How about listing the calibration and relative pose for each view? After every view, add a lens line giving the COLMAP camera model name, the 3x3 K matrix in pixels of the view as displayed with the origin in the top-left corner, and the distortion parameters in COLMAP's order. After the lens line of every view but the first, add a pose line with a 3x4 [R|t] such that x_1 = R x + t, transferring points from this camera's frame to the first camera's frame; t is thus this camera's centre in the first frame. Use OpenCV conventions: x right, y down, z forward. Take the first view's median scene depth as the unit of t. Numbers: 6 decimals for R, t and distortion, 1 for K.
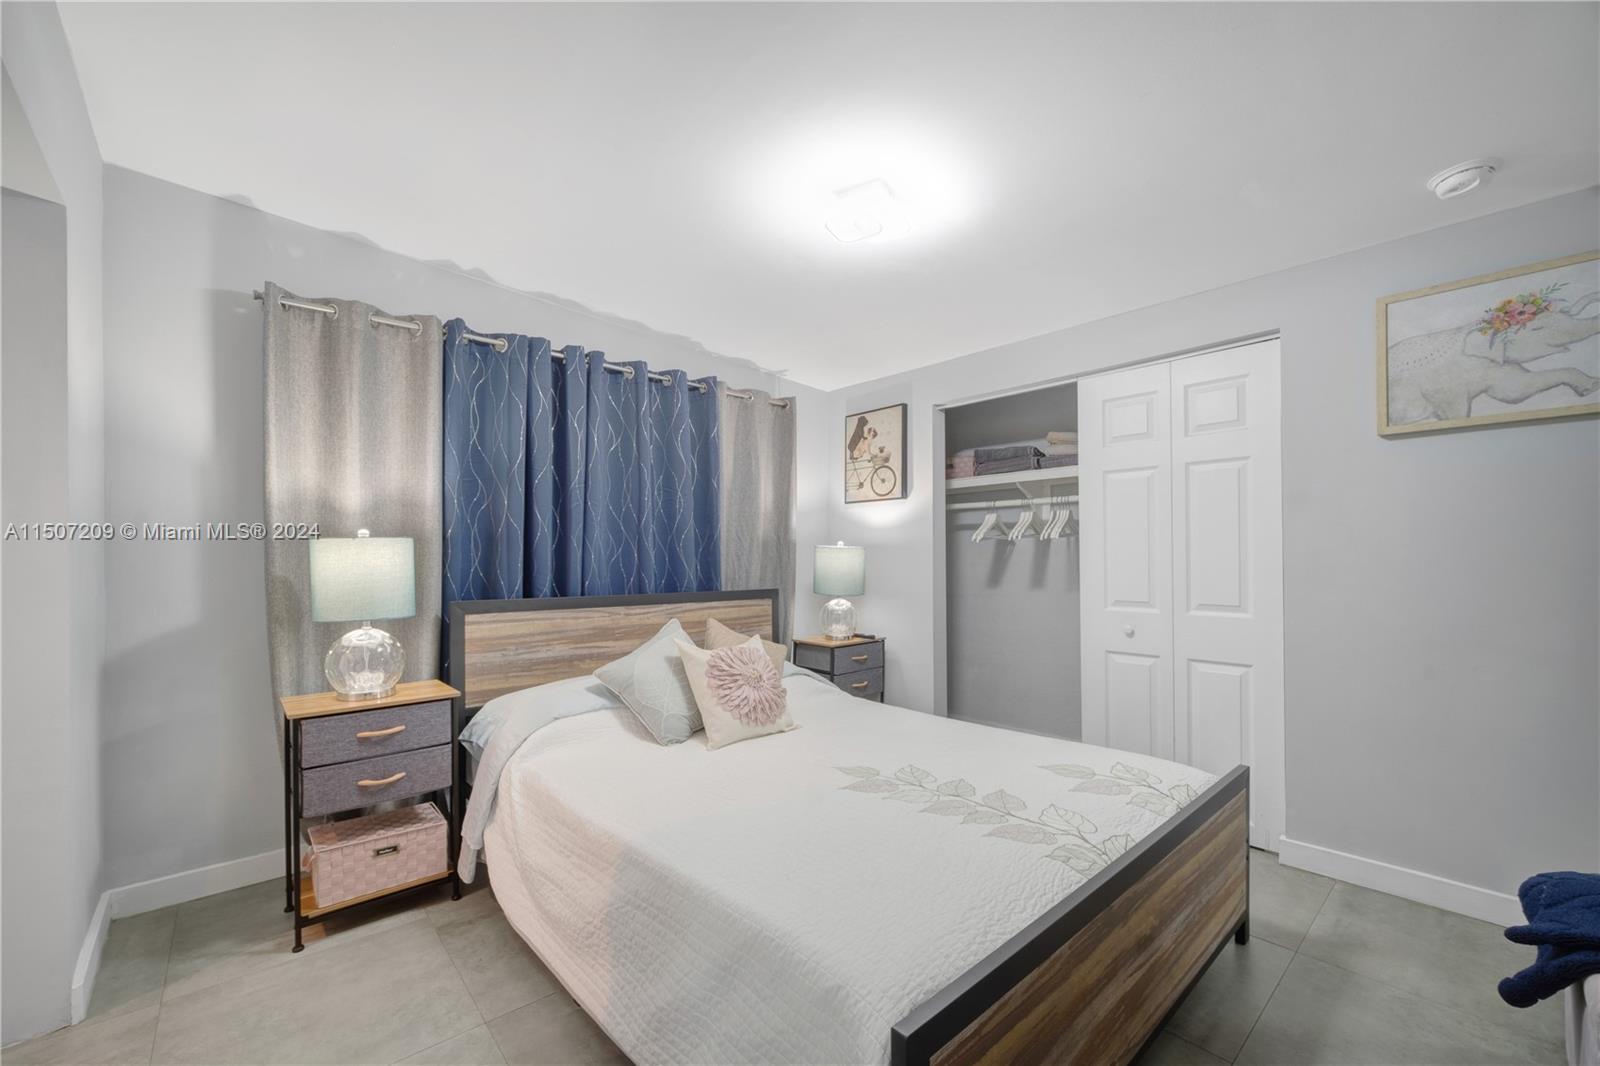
lens RADIAL K [[643.8, 0, 789.4], [0, 643.8, 558.8], [0, 0, 1]] dist [0.001044, -0.000034]
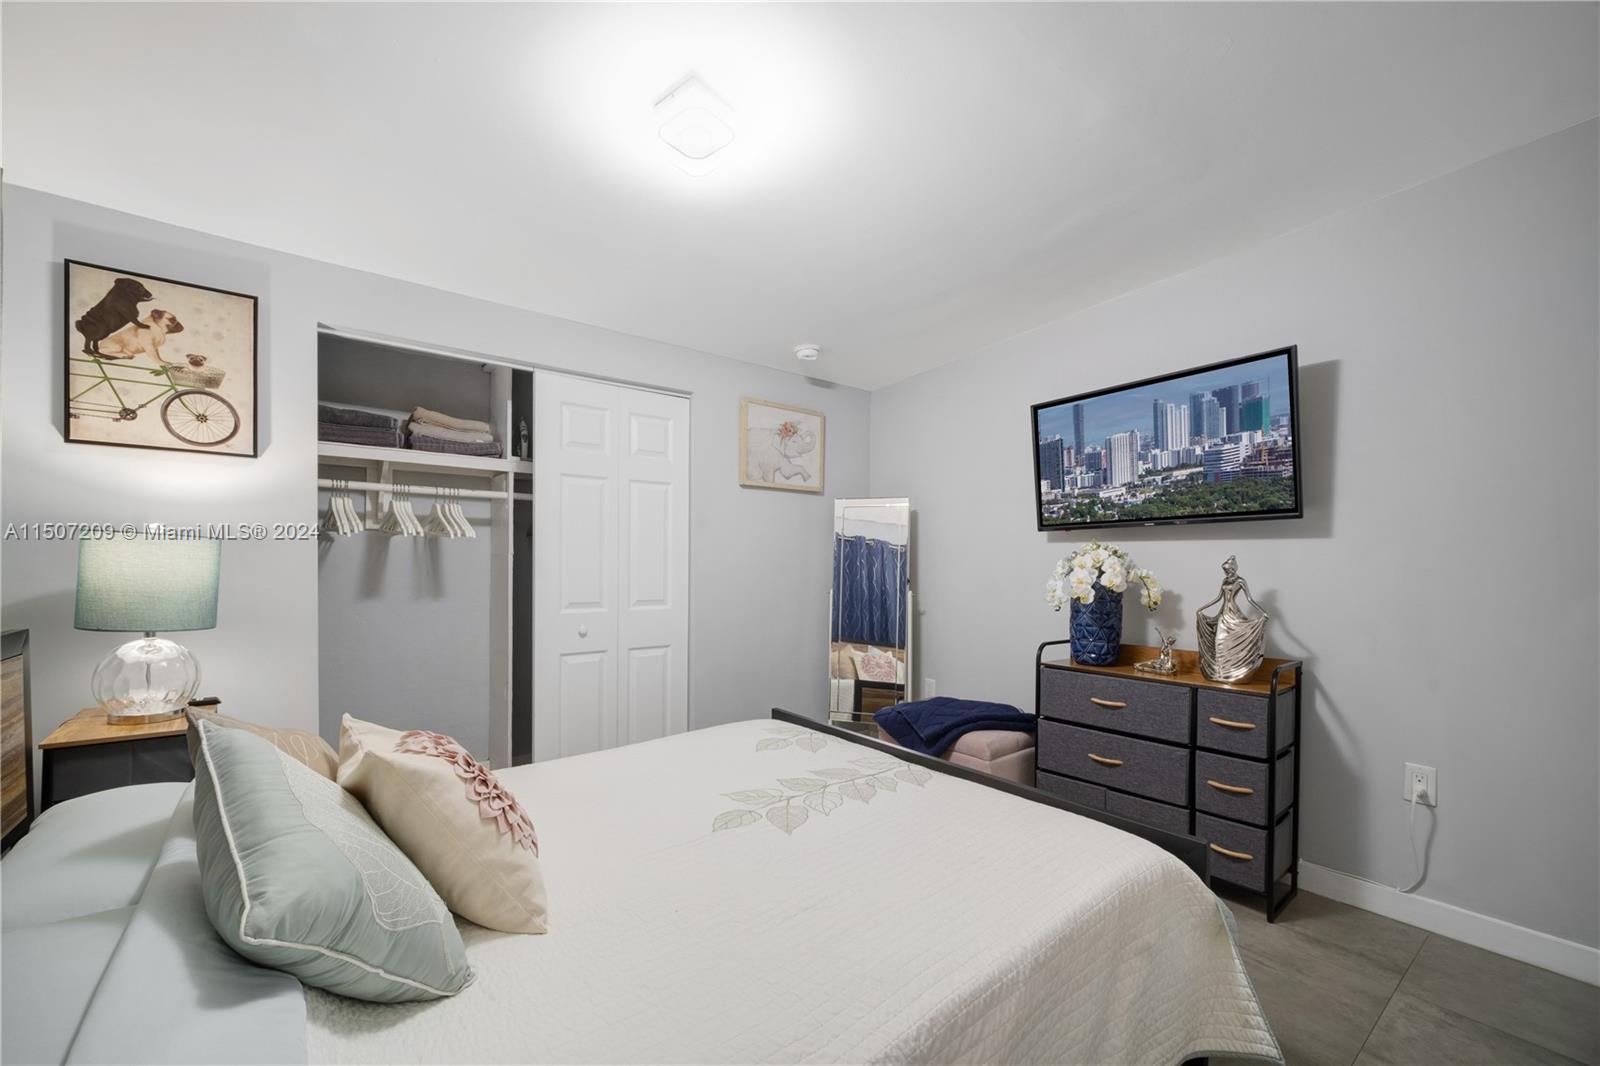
lens RADIAL K [[643.8, 0, 789.4], [0, 643.8, 558.8], [0, 0, 1]] dist [0.001044, -0.000034]
pose [[0.070925, 0.010289, 0.997429, -0.385460], [-0.006781, 0.999929, -0.009833, 0.002445], [-0.997459, -0.006066, 0.070990, 0.472773]]
